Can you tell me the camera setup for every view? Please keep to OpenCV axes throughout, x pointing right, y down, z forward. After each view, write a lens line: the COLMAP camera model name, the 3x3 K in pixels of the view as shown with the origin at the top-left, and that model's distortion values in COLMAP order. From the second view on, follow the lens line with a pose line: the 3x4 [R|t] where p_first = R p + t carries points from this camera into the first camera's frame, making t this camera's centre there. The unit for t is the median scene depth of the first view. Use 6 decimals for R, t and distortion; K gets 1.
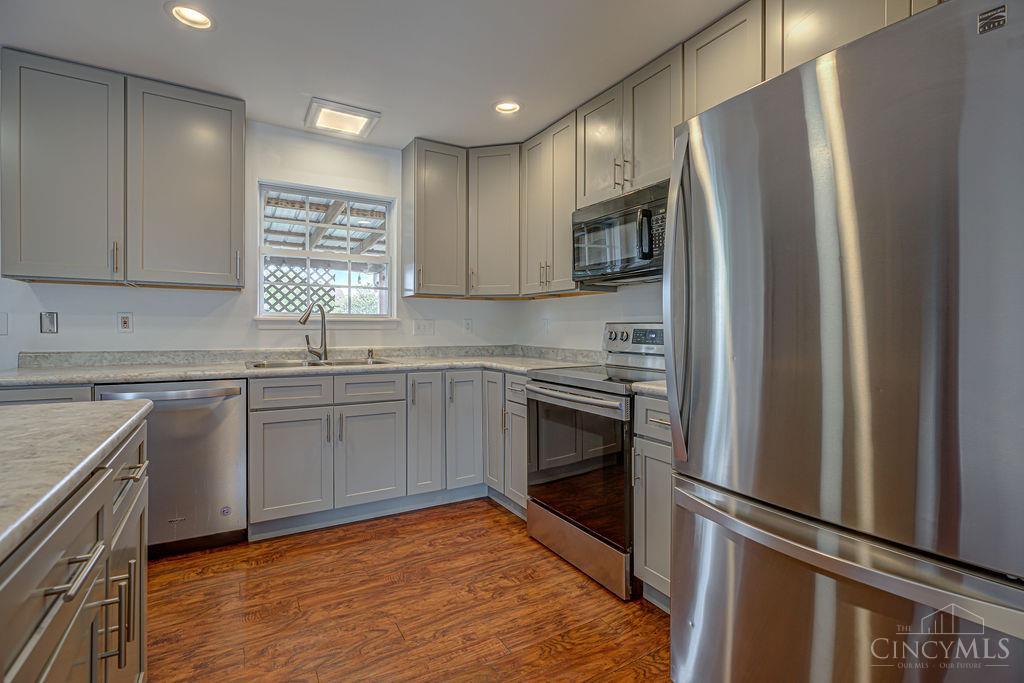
lens RADIAL K [[472.7, 0, 513.6], [0, 472.7, 334.0], [0, 0, 1]] dist [-0.003841, -0.000455]
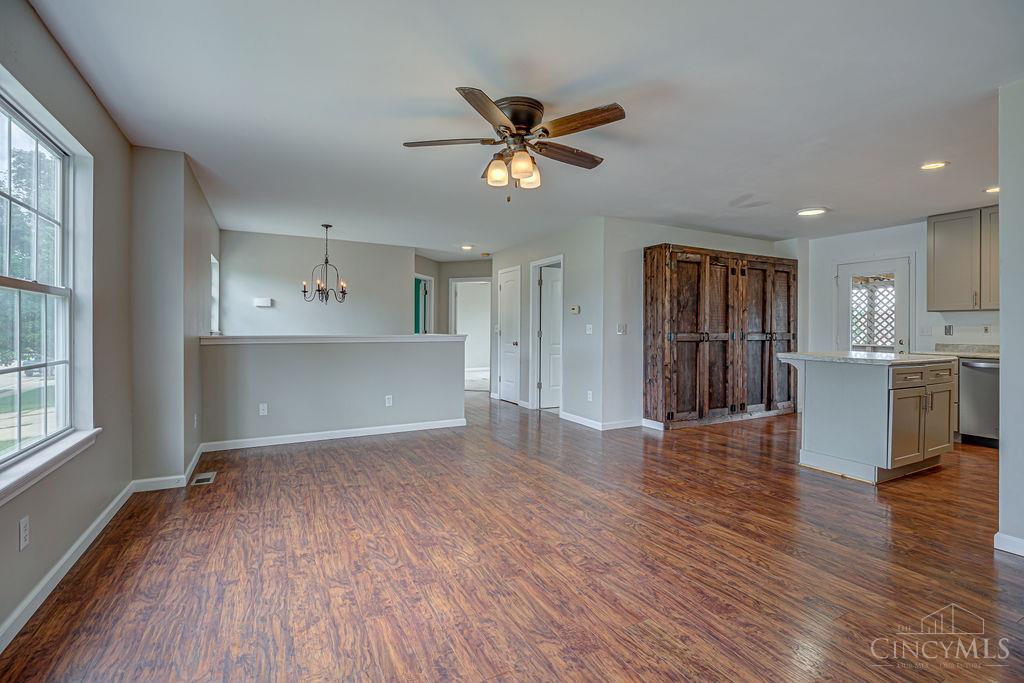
lens RADIAL K [[472.7, 0, 515.1], [0, 472.7, 331.9], [0, 0, 1]] dist [-0.003841, -0.000455]
pose [[-0.042250, -0.002314, -0.999104, 1.168277], [-0.012289, 0.999923, -0.001797, 0.011227], [0.999032, 0.012202, -0.042275, -0.831602]]
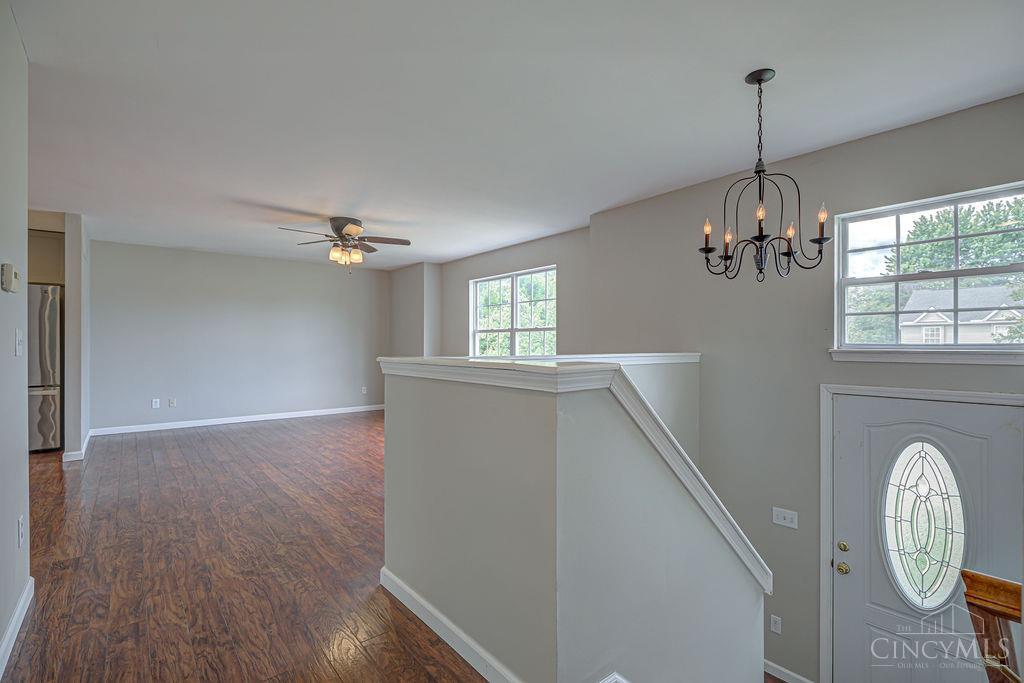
lens RADIAL K [[472.7, 0, 509.4], [0, 472.7, 340.0], [0, 0, 1]] dist [-0.003841, -0.000455]
pose [[-0.144962, 0.002113, 0.989435, -1.803997], [0.005759, 0.999983, -0.001292, -0.004691], [-0.989420, 0.005511, -0.144972, -1.241357]]
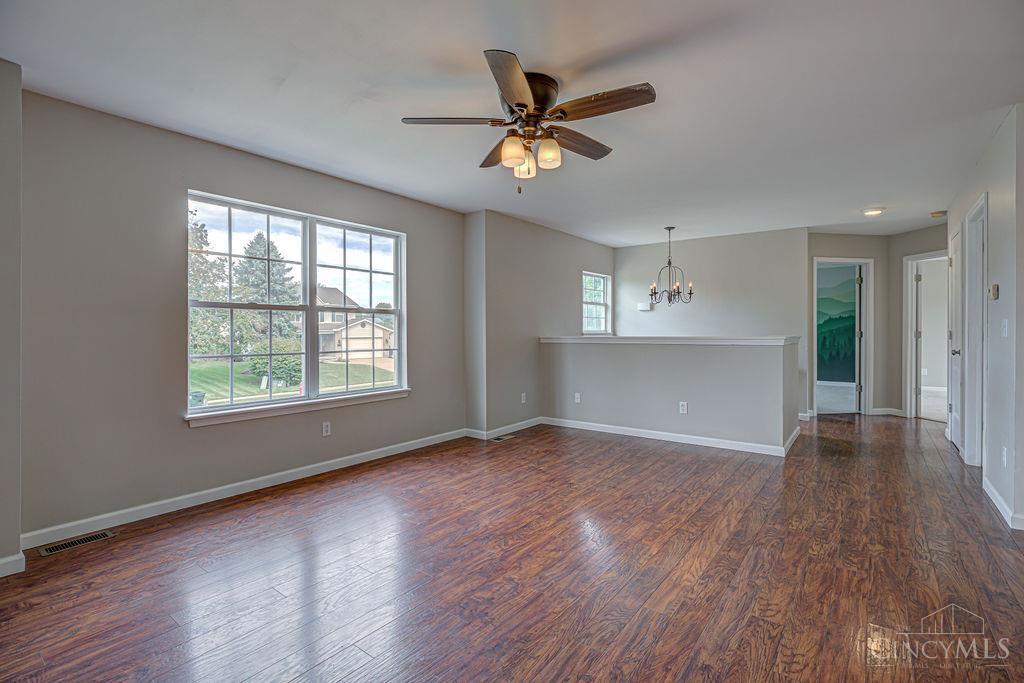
lens RADIAL K [[472.7, 0, 517.0], [0, 472.7, 333.6], [0, 0, 1]] dist [-0.003841, -0.000455]
pose [[-0.925238, -0.001244, -0.379386, 0.510711], [-0.006603, 0.999896, 0.012825, -0.003076], [0.379330, 0.014371, -0.925150, -0.006162]]
